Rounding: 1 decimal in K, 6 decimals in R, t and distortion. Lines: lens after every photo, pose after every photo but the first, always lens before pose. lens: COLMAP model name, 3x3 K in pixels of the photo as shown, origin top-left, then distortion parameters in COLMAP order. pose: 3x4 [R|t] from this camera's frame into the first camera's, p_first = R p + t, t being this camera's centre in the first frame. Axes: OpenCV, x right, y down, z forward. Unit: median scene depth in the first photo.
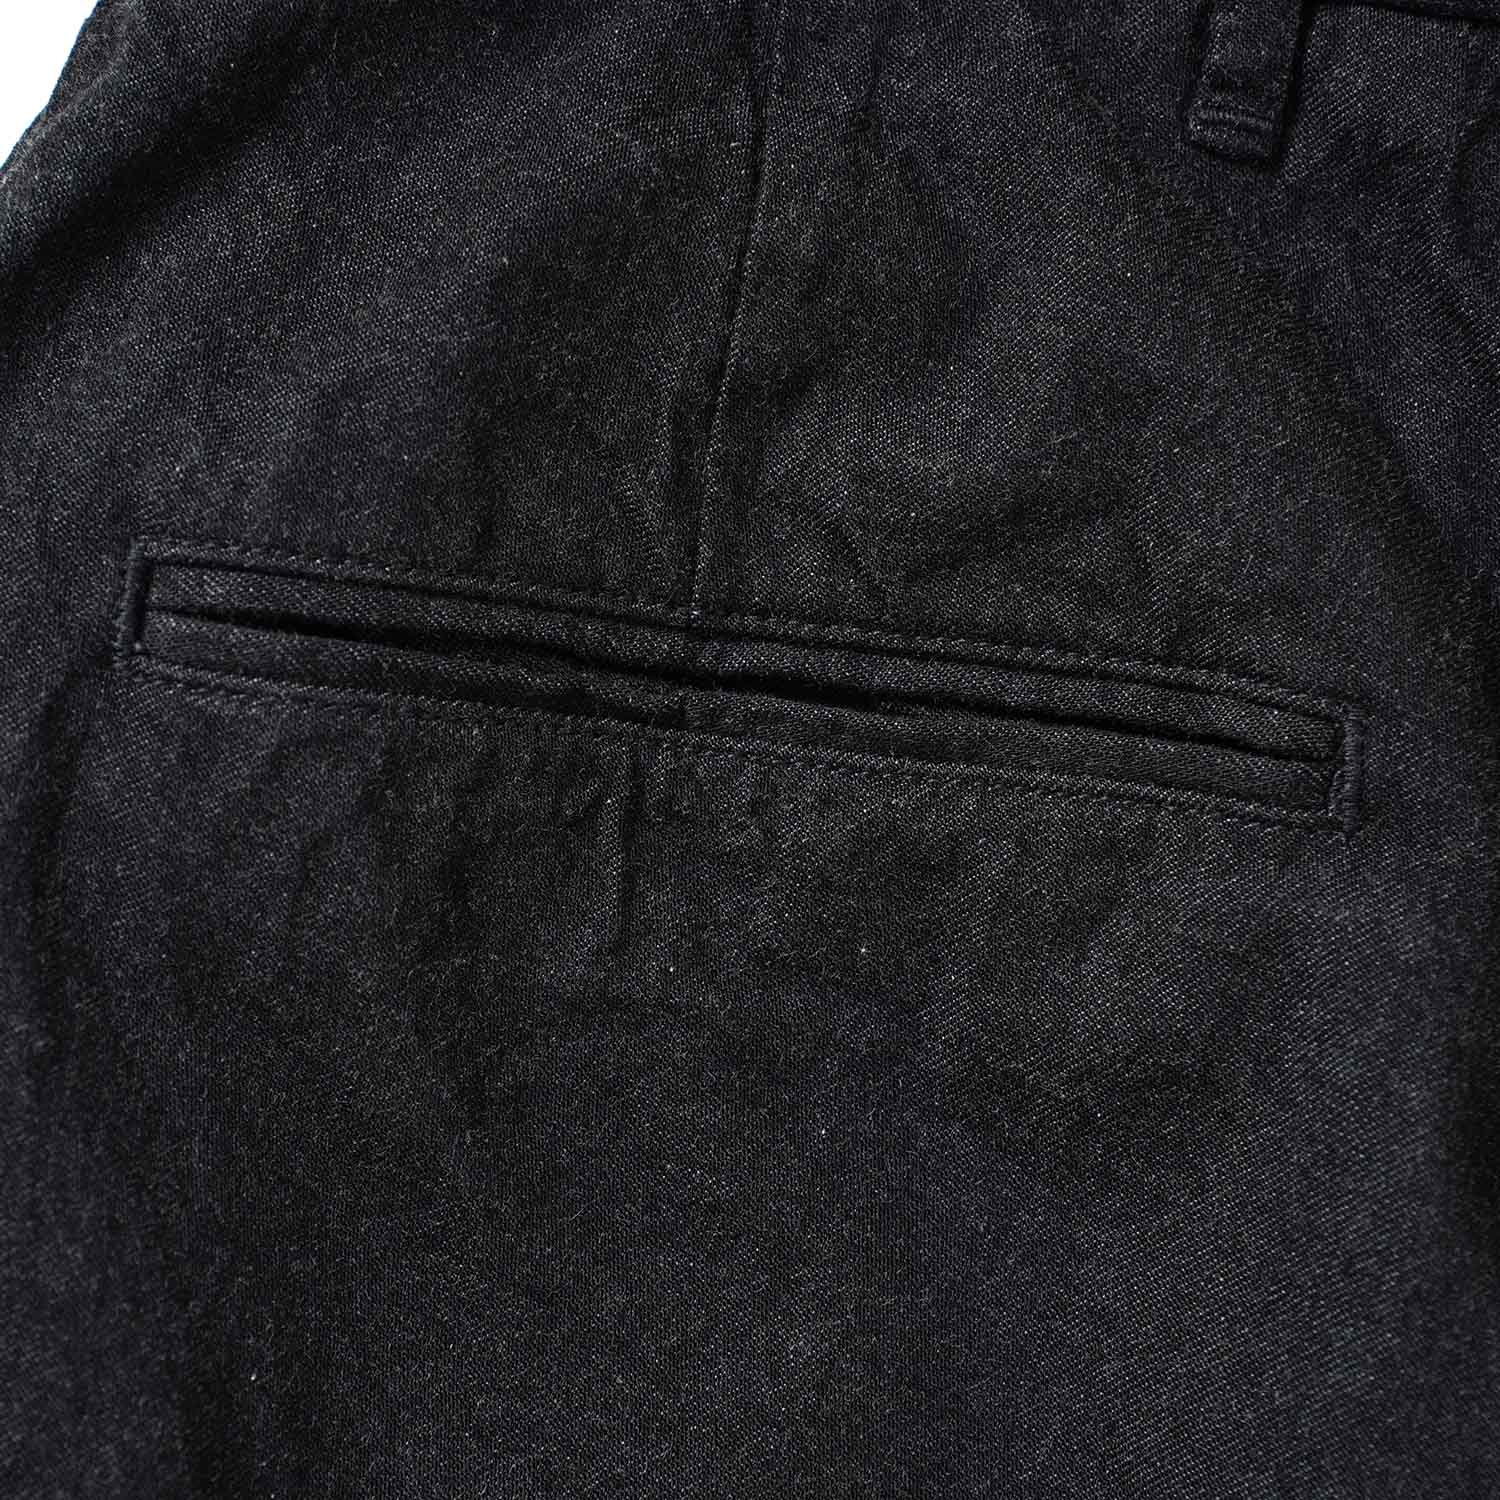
lens RADIAL K [[4793.0, 0, 750.0], [0, 4793.0, 750.0], [0, 0, 1]] dist [0.551723, -0.009624]
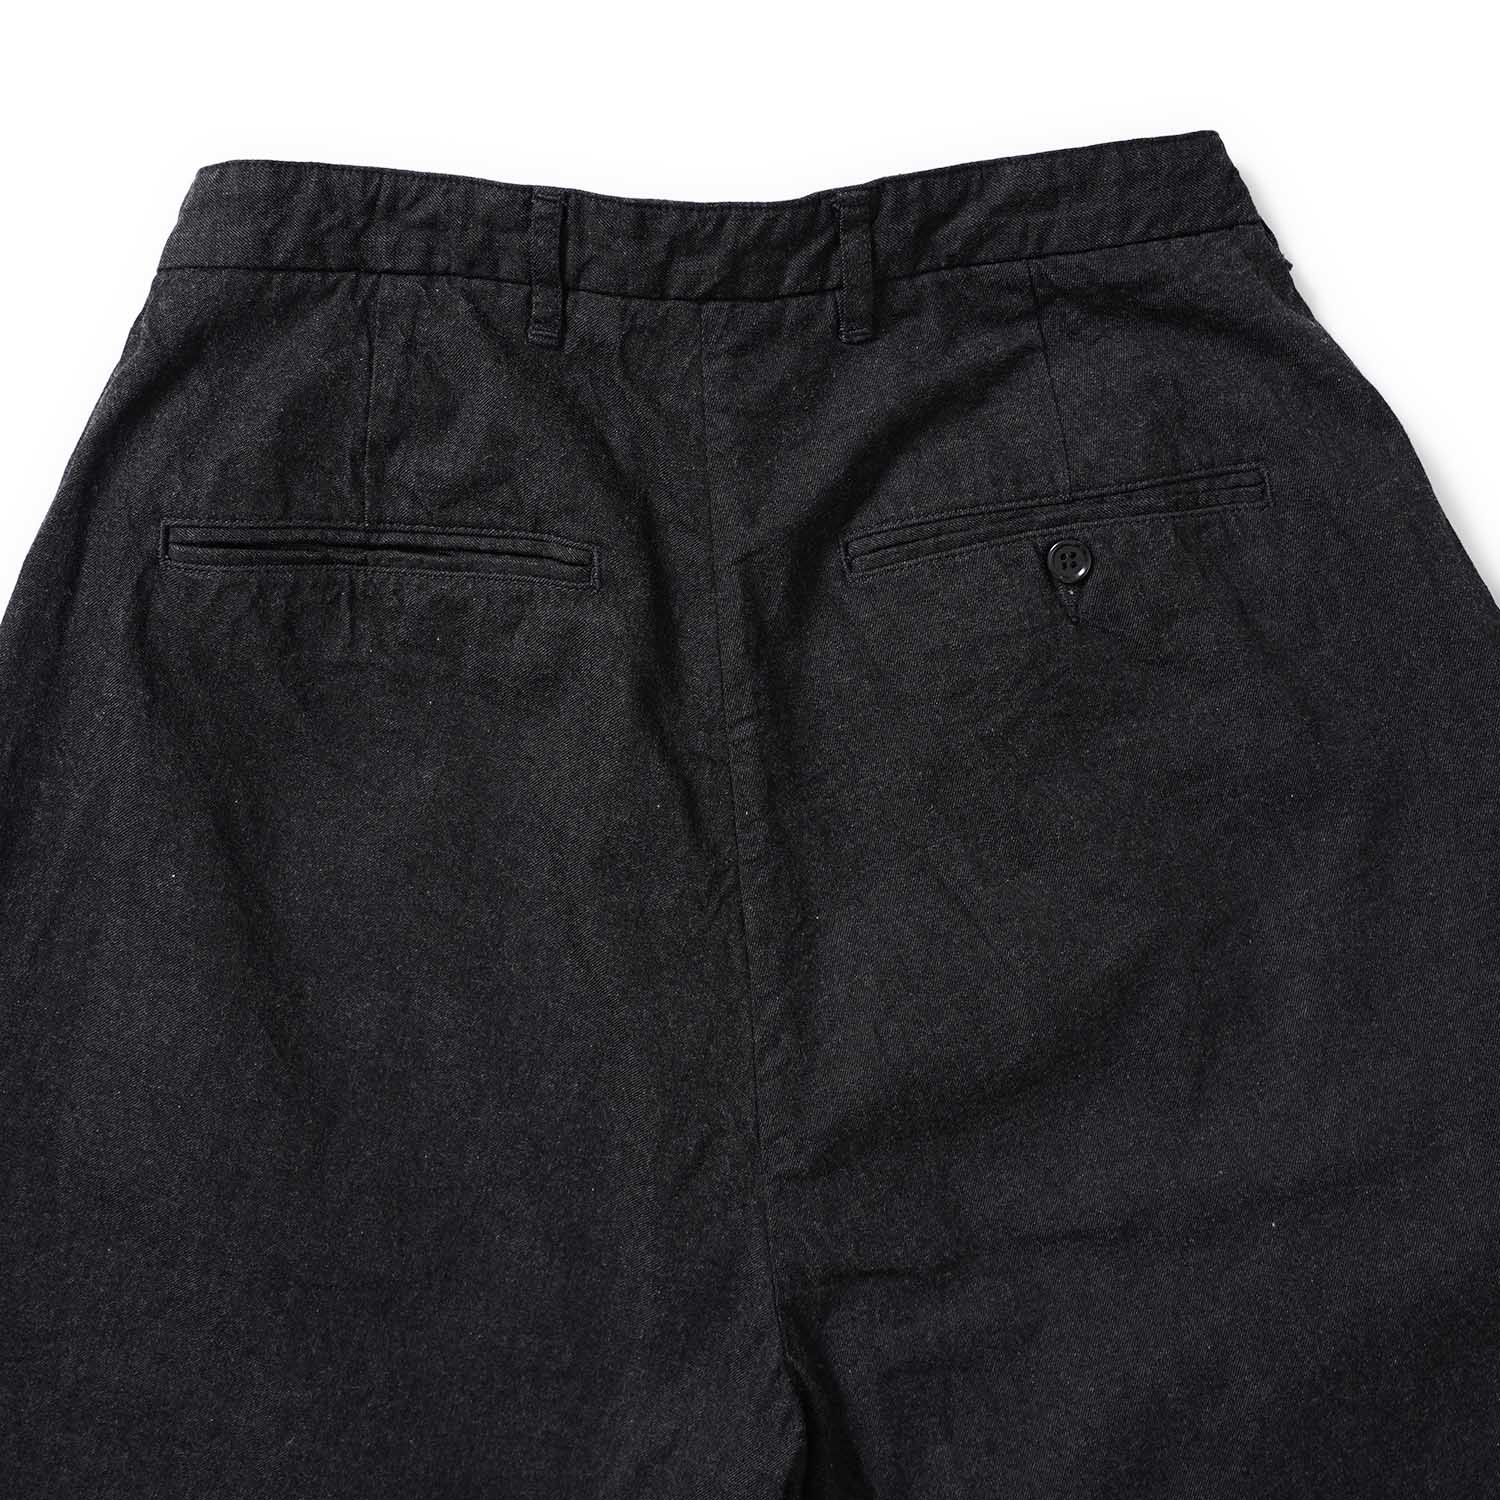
lens RADIAL K [[2551.2, 0, 750.0], [0, 2551.2, 750.0], [0, 0, 1]] dist [0.070416, 0.149869]
pose [[0.997414, -0.069308, -0.019044, 0.233636], [0.071680, 0.978734, 0.192204, -0.172544], [0.005317, -0.193072, 0.981170, -0.498083]]
